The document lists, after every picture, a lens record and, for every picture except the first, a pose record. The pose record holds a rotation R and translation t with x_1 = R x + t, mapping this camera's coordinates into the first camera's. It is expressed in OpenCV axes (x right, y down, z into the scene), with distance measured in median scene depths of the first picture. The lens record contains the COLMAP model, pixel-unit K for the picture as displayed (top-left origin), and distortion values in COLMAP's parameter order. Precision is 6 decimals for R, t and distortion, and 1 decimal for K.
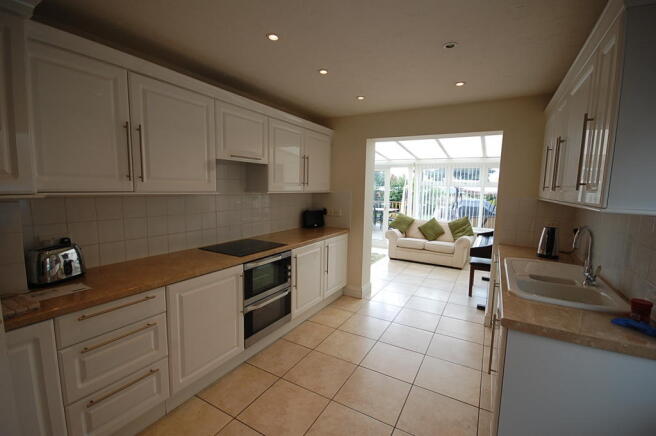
lens RADIAL K [[289.9, 0, 336.2], [0, 289.9, 217.1], [0, 0, 1]] dist [-0.001196, -0.000104]
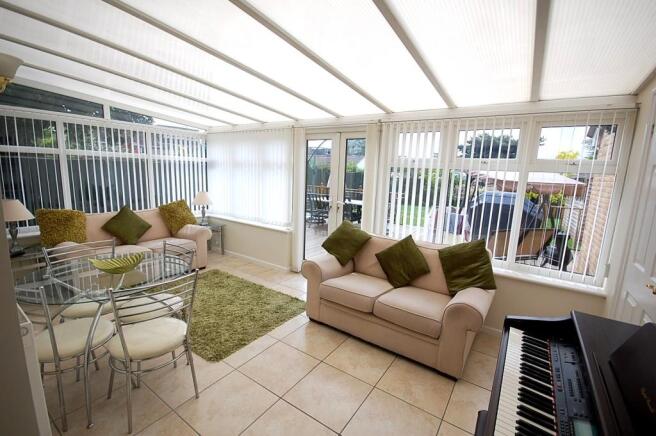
lens RADIAL K [[289.9, 0, 336.2], [0, 289.9, 217.1], [0, 0, 1]] dist [-0.001196, -0.000104]
pose [[0.996161, 0.024393, -0.084073, 0.254418], [-0.018983, 0.997734, 0.064553, -0.054746], [0.085457, -0.062709, 0.994366, 0.521394]]
